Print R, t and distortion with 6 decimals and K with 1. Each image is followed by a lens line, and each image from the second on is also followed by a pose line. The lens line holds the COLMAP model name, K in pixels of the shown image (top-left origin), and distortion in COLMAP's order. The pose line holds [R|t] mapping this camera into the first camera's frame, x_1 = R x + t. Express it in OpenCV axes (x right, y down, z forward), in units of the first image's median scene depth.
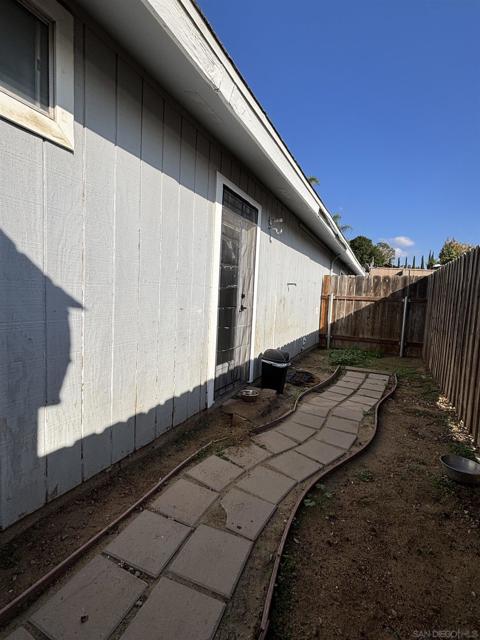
lens RADIAL K [[304.1, 0, 240.0], [0, 304.1, 320.0], [0, 0, 1]] dist [0.003747, -0.000262]
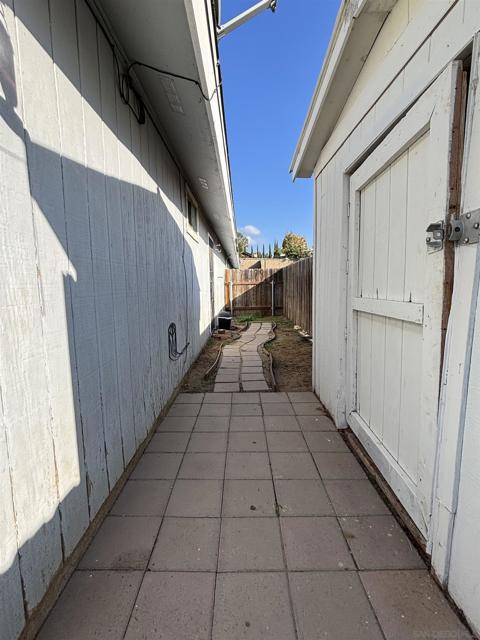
lens RADIAL K [[304.1, 0, 240.0], [0, 304.1, 320.0], [0, 0, 1]] dist [0.003747, -0.000262]
pose [[0.904874, -0.107323, 0.411929, -0.339707], [0.091420, 0.994111, 0.058184, 0.025956], [-0.415748, -0.014991, 0.909356, -0.471668]]
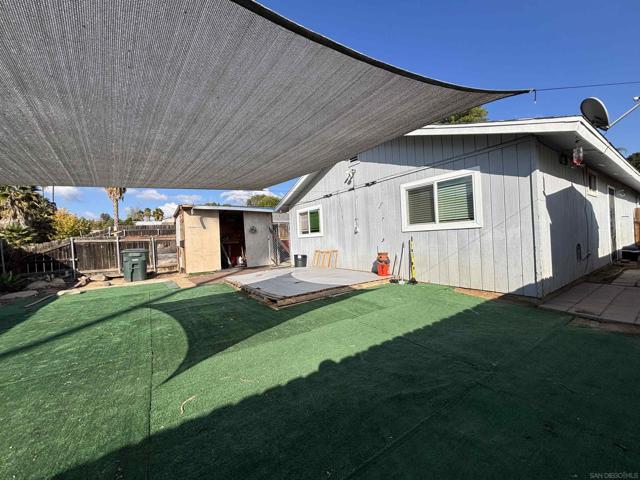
lens RADIAL K [[257.6, 0, 320.0], [0, 257.6, 240.0], [0, 0, 1]] dist [-0.000604, -0.000306]
pose [[0.862362, -0.085591, -0.499005, -0.516422], [0.046117, 0.994789, -0.090932, 0.068158], [0.504188, 0.055403, 0.861815, -1.039029]]
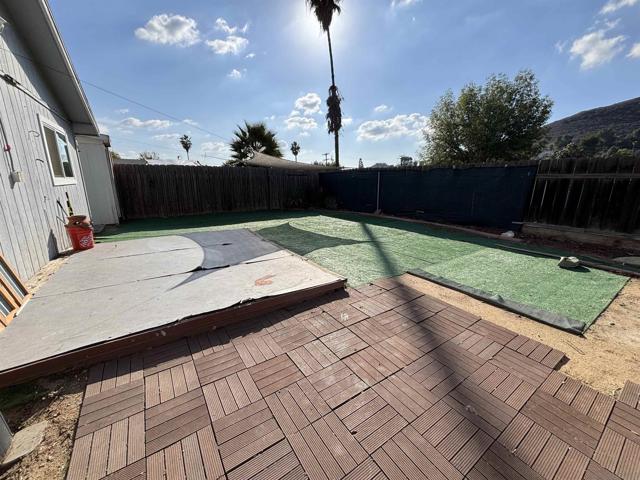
lens RADIAL K [[257.6, 0, 320.0], [0, 257.6, 240.0], [0, 0, 1]] dist [-0.000604, -0.000306]
pose [[-0.856029, -0.169570, 0.488325, -1.520023], [0.000997, 0.944122, 0.329593, -0.097299], [-0.516927, 0.282628, -0.808027, 0.002374]]
